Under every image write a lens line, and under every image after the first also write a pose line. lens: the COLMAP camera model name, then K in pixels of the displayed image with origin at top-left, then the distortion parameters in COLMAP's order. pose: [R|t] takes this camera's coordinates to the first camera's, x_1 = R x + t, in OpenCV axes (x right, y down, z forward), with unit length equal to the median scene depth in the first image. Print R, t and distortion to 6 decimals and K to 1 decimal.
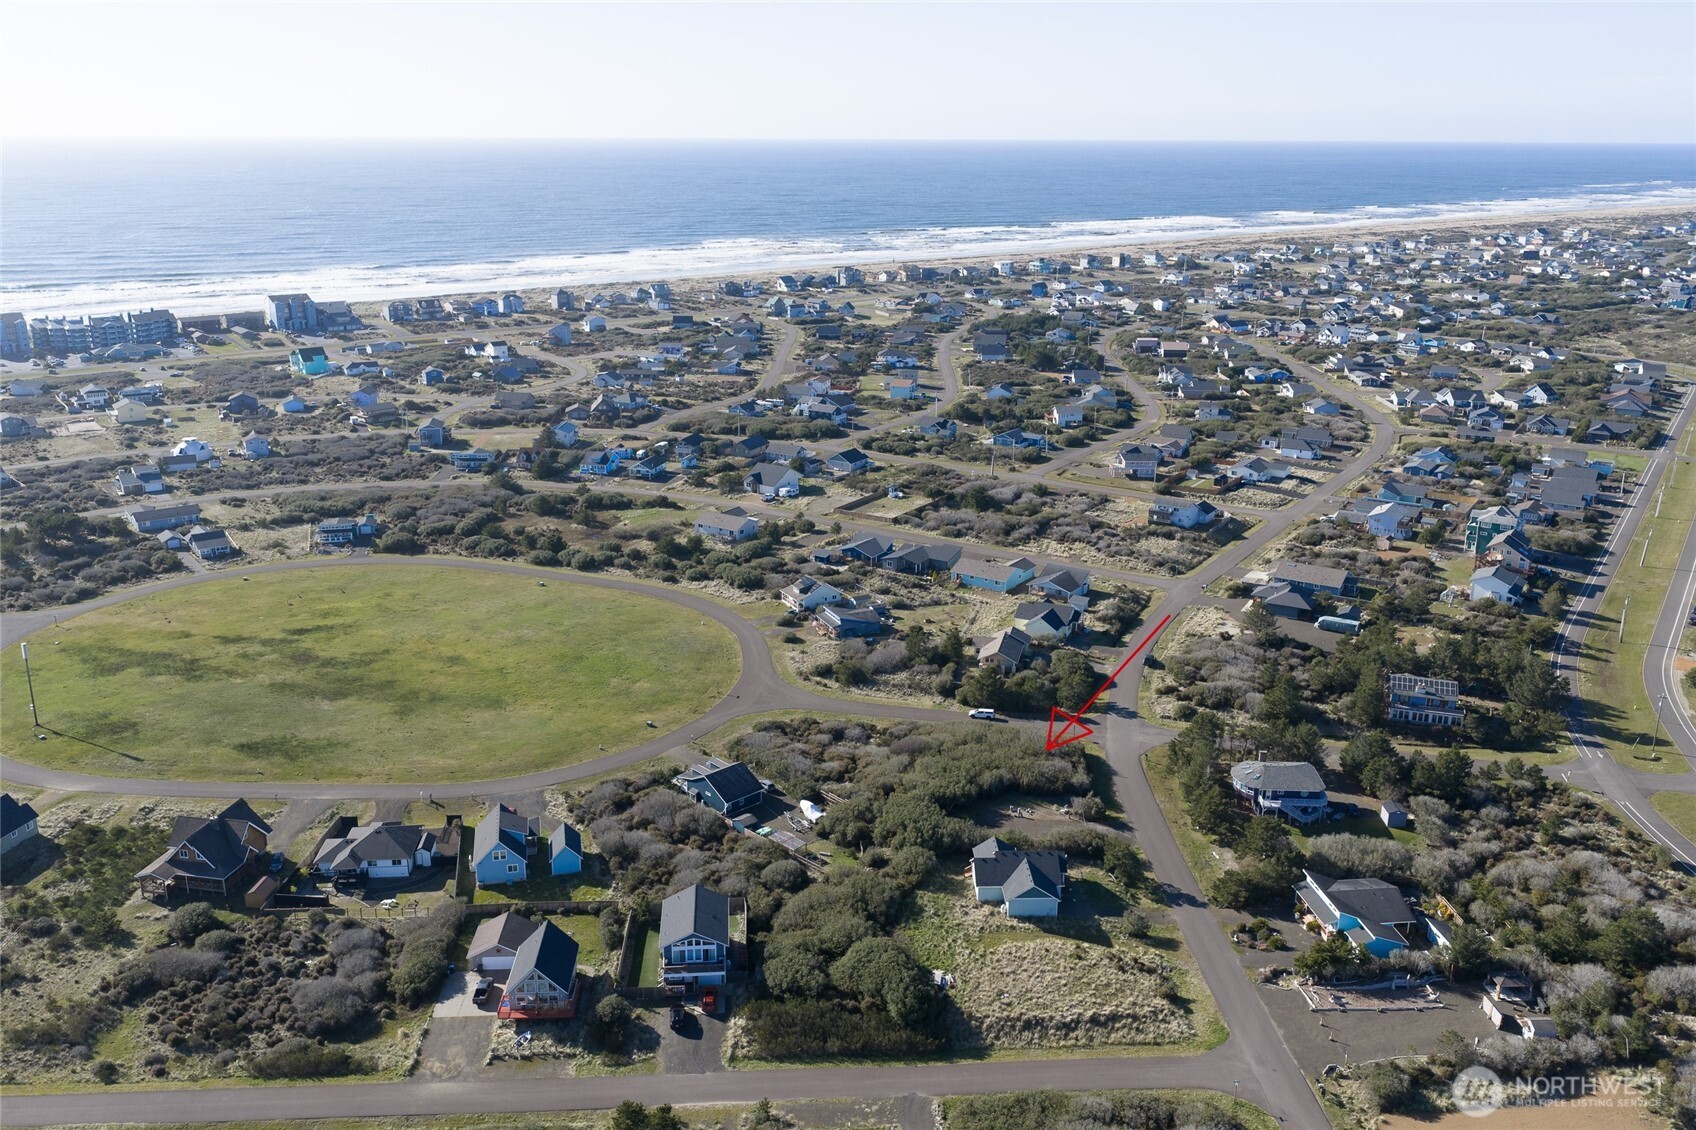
lens RADIAL K [[1398.4, 0, 855.2], [0, 1398.4, 561.8], [0, 0, 1]] dist [0.026588, -0.051682]
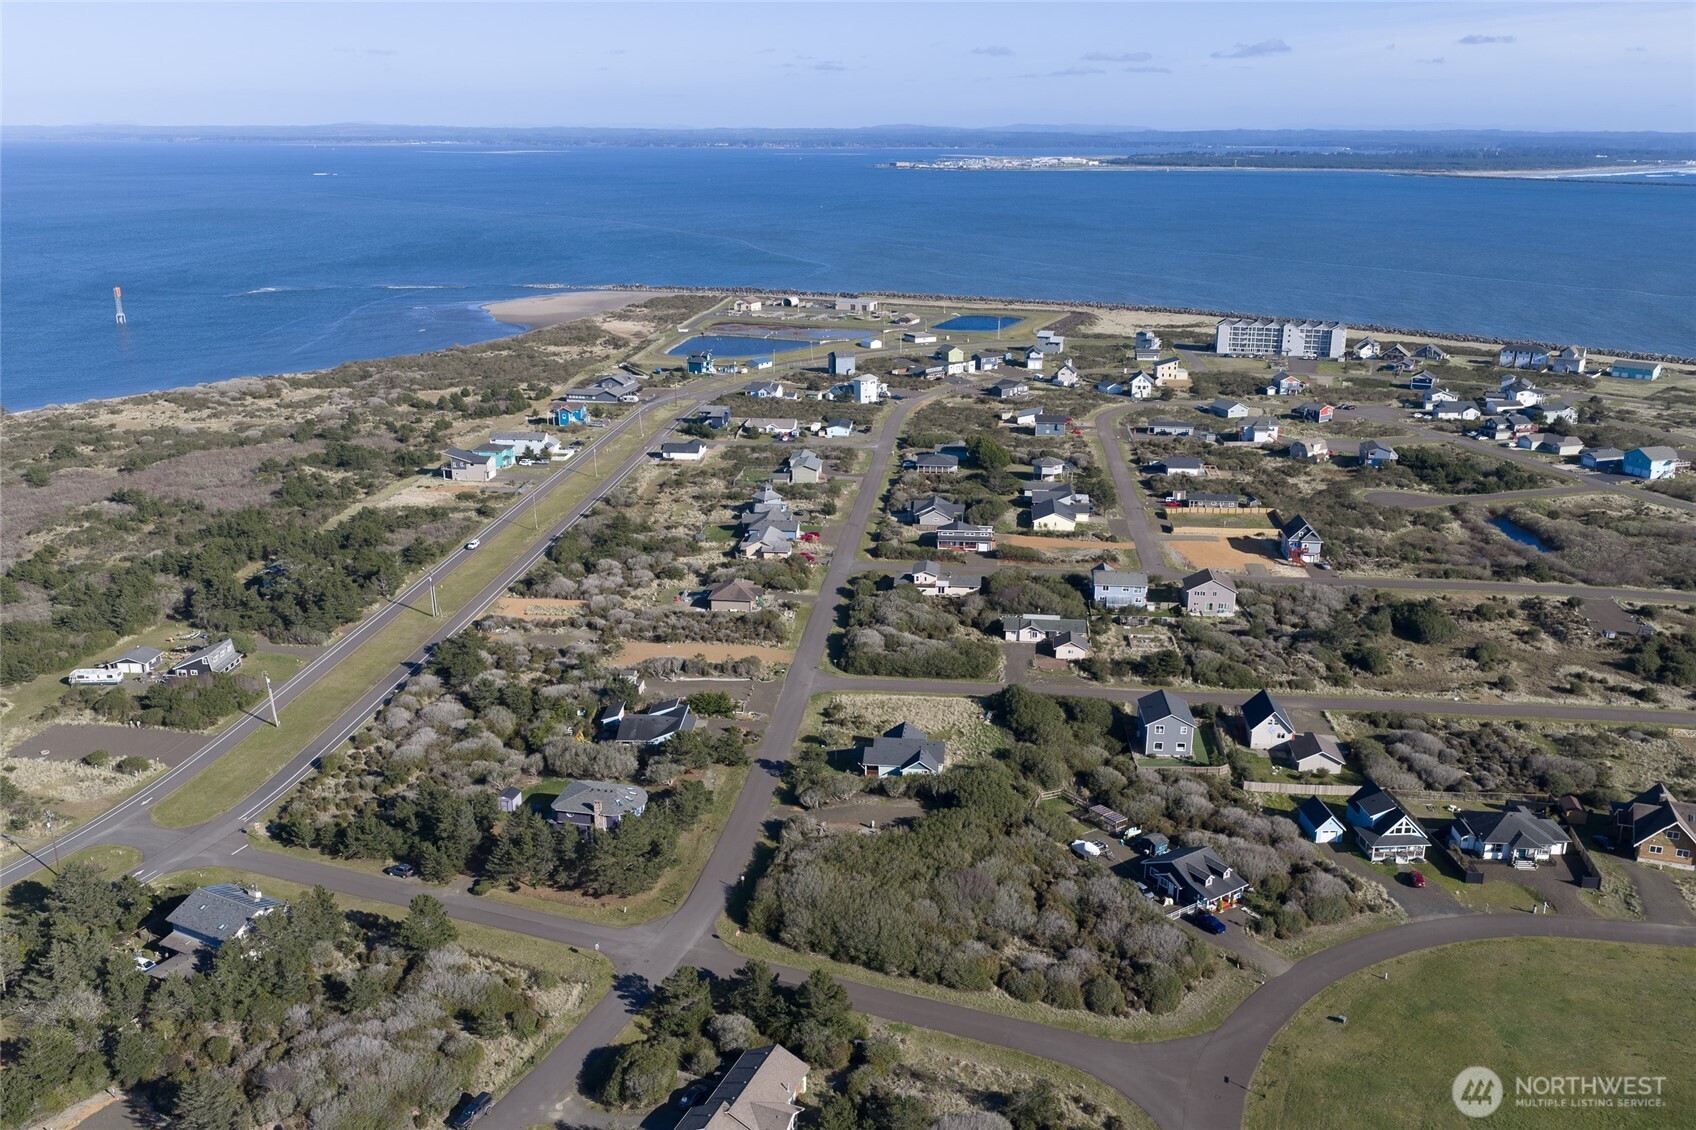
lens RADIAL K [[1398.4, 0, 855.2], [0, 1398.4, 561.8], [0, 0, 1]] dist [0.026588, -0.051682]
pose [[-0.988474, -0.050685, 0.142653, -0.001145], [0.038106, 0.828650, 0.558469, -0.314752], [-0.146515, 0.557468, -0.817167, 1.020753]]
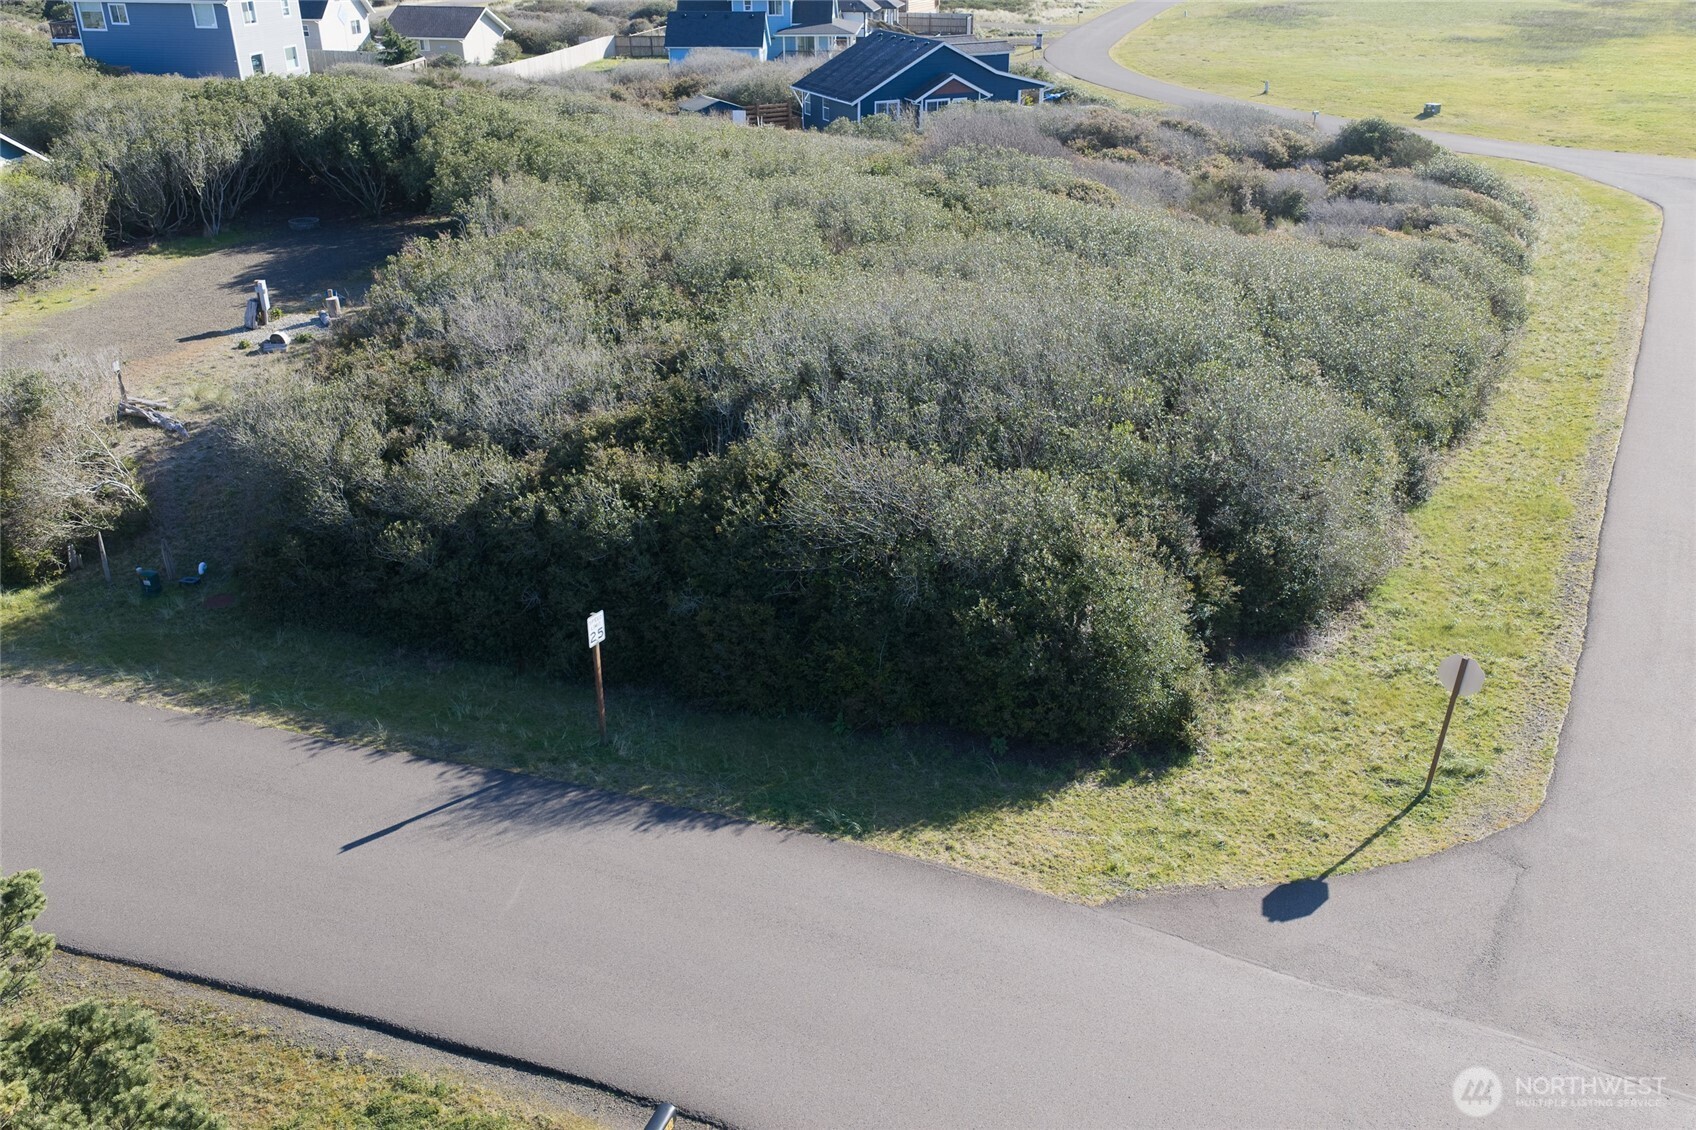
lens RADIAL K [[1398.4, 0, 855.2], [0, 1398.4, 561.8], [0, 0, 1]] dist [0.026588, -0.051682]
pose [[-0.287232, 0.418472, -0.861614, 0.165778], [-0.278424, 0.824204, 0.493120, 0.053659], [0.916503, 0.381534, -0.120225, 0.666457]]
